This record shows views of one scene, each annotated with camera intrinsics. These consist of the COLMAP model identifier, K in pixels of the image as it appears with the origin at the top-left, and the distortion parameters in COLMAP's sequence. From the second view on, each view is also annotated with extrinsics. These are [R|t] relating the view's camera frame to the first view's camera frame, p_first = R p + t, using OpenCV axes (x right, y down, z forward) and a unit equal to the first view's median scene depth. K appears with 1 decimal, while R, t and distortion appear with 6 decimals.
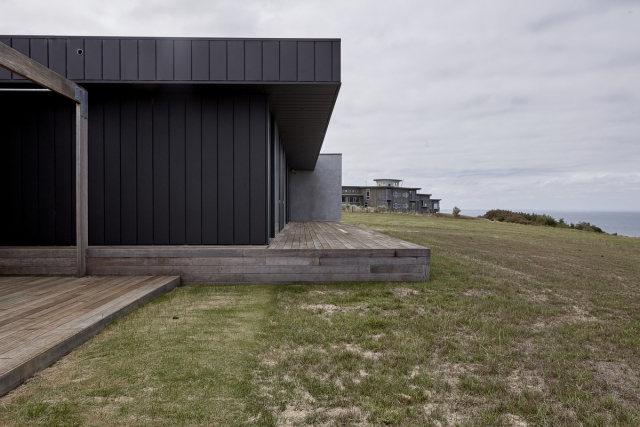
lens RADIAL K [[474.2, 0, 322.1], [0, 474.2, 217.1], [0, 0, 1]] dist [-0.003439, -0.010596]
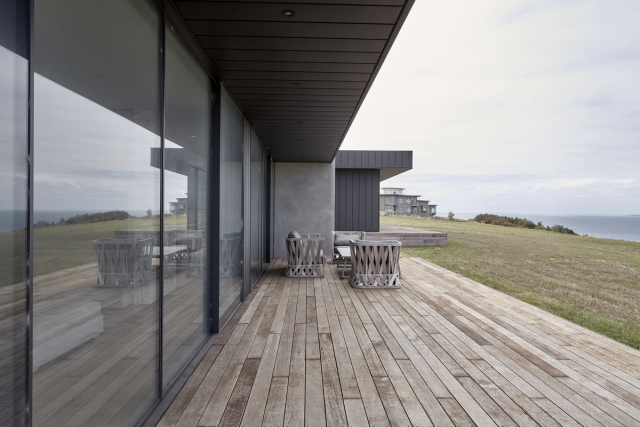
lens RADIAL K [[440.8, 0, 316.4], [0, 440.8, 214.2], [0, 0, 1]] dist [-0.008595, 0.002054]
pose [[0.999828, 0.008776, -0.016323, -0.052927], [-0.008932, 0.999915, -0.009485, -0.000921], [0.016238, 0.009629, 0.999822, -0.166926]]
